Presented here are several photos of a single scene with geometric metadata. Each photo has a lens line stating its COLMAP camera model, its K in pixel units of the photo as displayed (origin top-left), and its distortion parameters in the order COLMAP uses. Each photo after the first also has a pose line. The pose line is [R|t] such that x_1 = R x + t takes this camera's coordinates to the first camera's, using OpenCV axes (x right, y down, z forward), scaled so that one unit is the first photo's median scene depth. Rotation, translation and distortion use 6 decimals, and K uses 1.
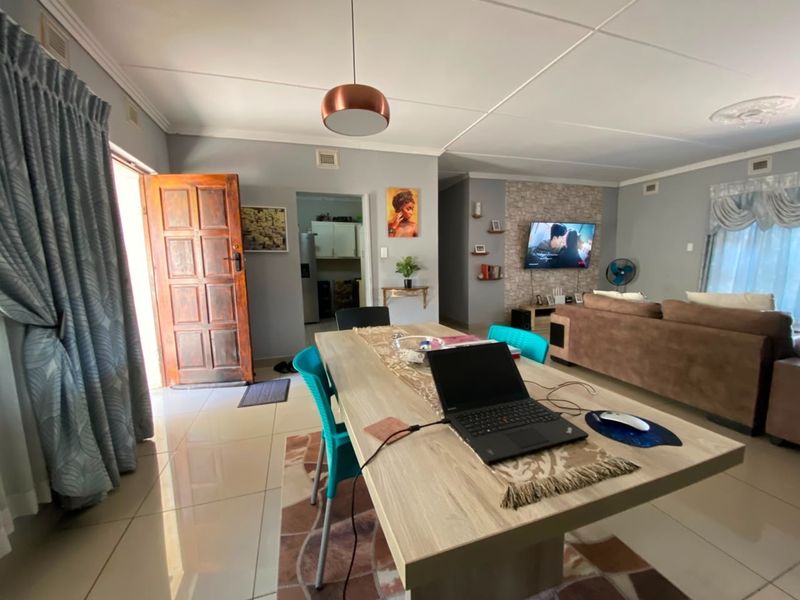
lens RADIAL K [[322.8, 0, 394.4], [0, 322.8, 300.9], [0, 0, 1]] dist [0.002867, -0.012839]
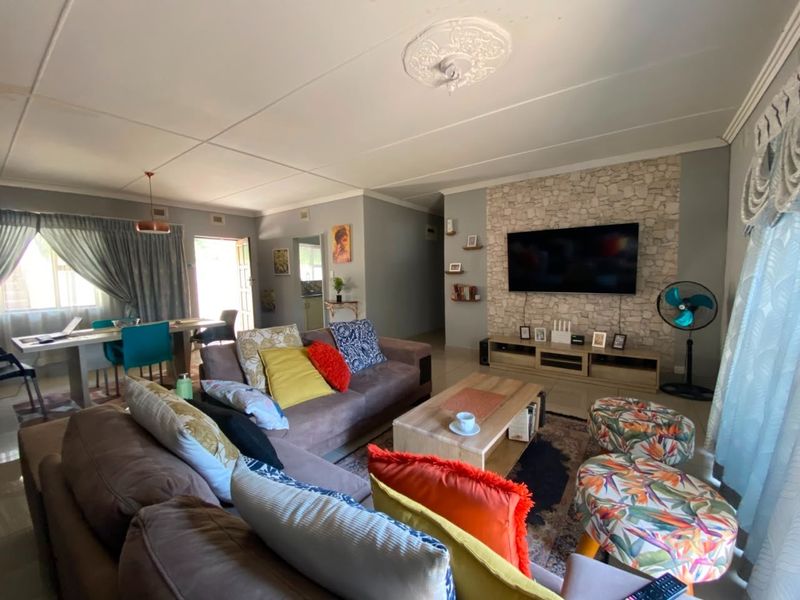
lens RADIAL K [[322.8, 0, 399.4], [0, 322.8, 300.2], [0, 0, 1]] dist [0.002867, -0.012839]
pose [[0.600561, 0.070911, -0.796429, 1.206465], [-0.087568, 0.995901, 0.022639, -0.097776], [0.794770, 0.056146, 0.604309, 0.411568]]
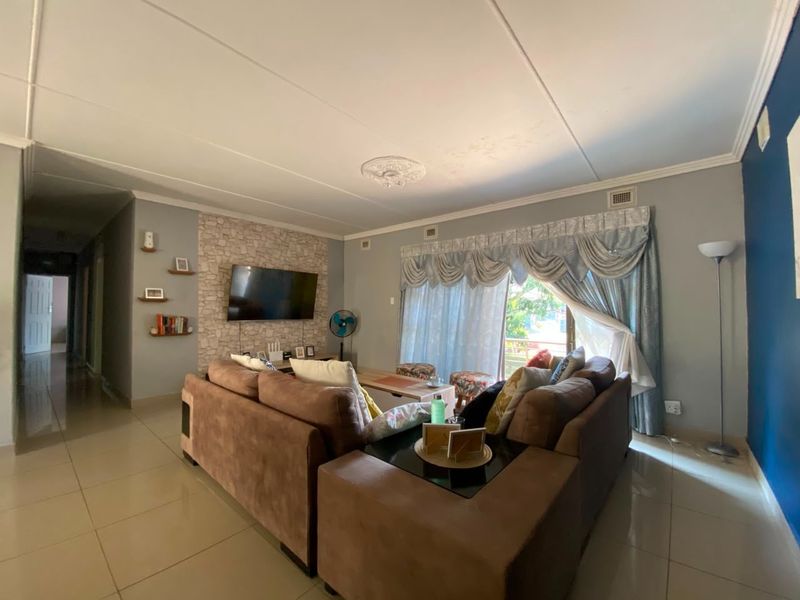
lens RADIAL K [[322.8, 0, 401.5], [0, 322.8, 300.6], [0, 0, 1]] dist [0.002867, -0.012839]
pose [[0.836958, 0.035498, 0.546115, 0.445237], [0.042889, 0.990571, -0.130118, -0.034467], [-0.545585, 0.132325, 0.827543, 0.114547]]
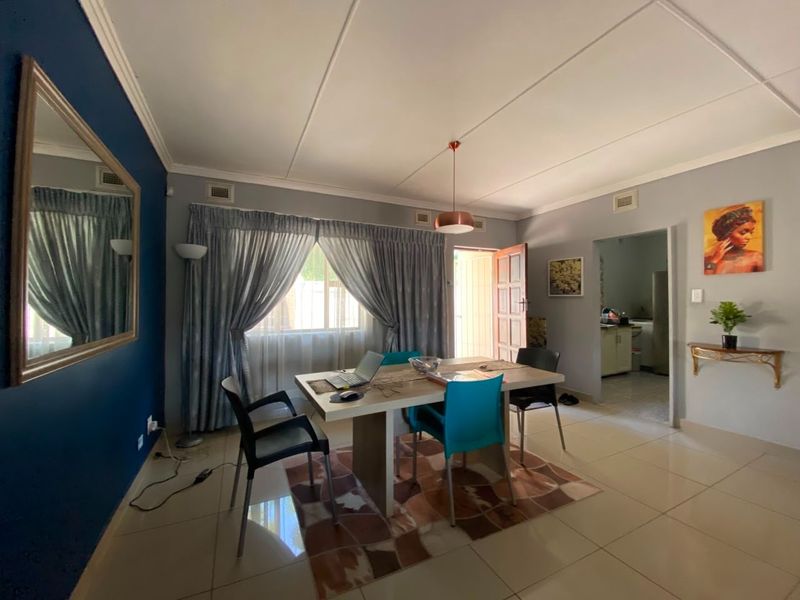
lens RADIAL K [[322.8, 0, 399.5], [0, 322.8, 299.8], [0, 0, 1]] dist [0.002867, -0.012839]
pose [[0.144824, 0.013126, -0.989370, 0.602276], [-0.120072, 0.992755, -0.004405, -0.053040], [0.982145, 0.119434, 0.145350, 0.204851]]
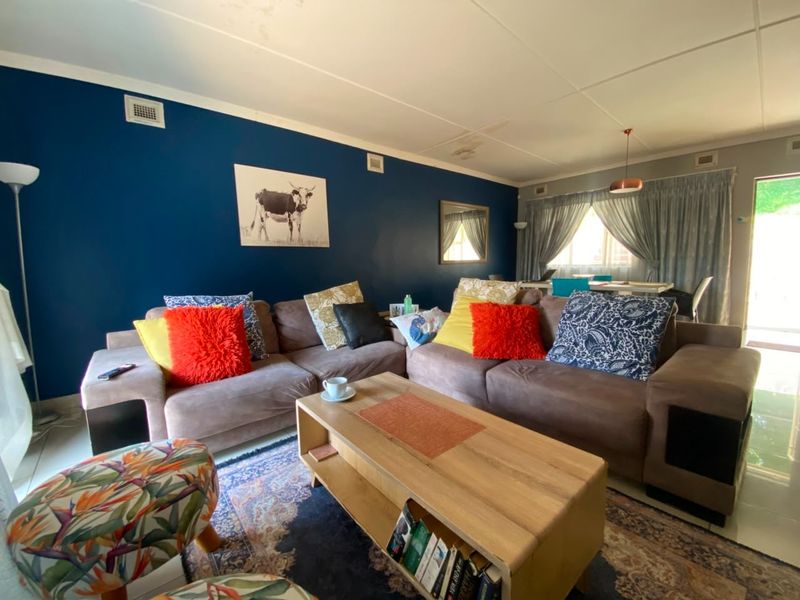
lens RADIAL K [[322.8, 0, 398.5], [0, 322.8, 302.4], [0, 0, 1]] dist [0.002867, -0.012839]
pose [[-0.912253, 0.097171, -0.397935, 1.012496], [-0.001610, 0.970598, 0.240700, -0.122126], [0.409624, 0.220220, -0.885275, 1.060052]]
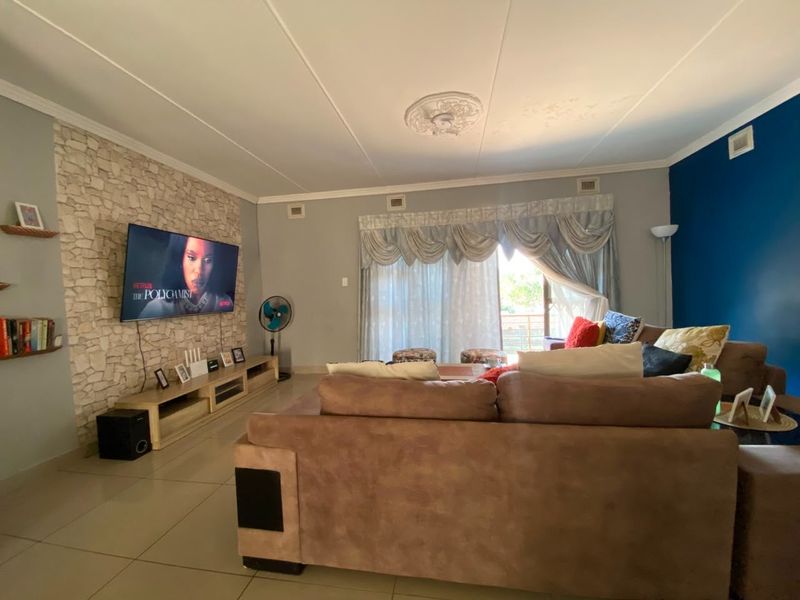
lens RADIAL K [[322.8, 0, 398.2], [0, 322.8, 300.4], [0, 0, 1]] dist [0.002867, -0.012839]
pose [[0.440798, -0.025302, 0.897250, 0.220823], [0.135945, 0.989954, -0.038871, -0.075195], [-0.887252, 0.139111, 0.439809, 0.589660]]
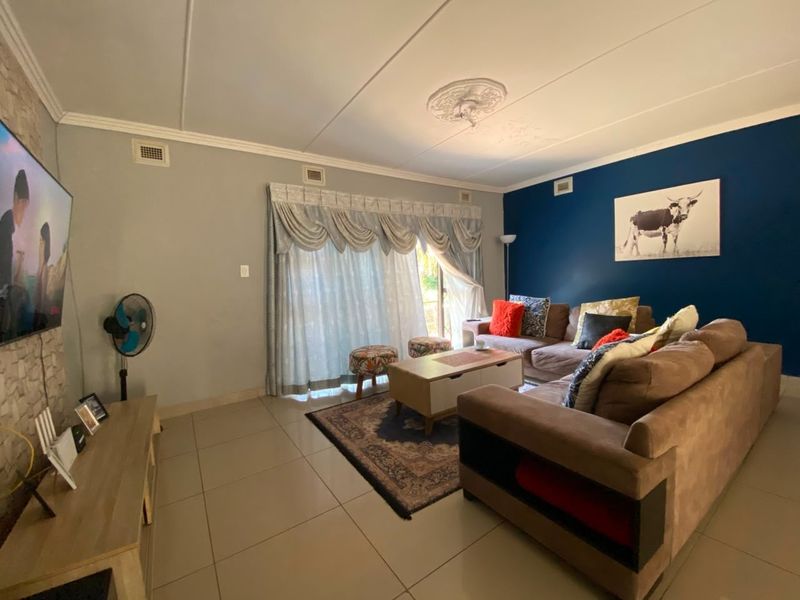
lens RADIAL K [[322.8, 0, 397.4], [0, 322.8, 301.8], [0, 0, 1]] dist [0.002867, -0.012839]
pose [[-0.300094, -0.035696, 0.953242, 0.268208], [0.163673, 0.982553, 0.088321, -0.141635], [-0.939763, 0.182525, -0.289016, 1.125333]]
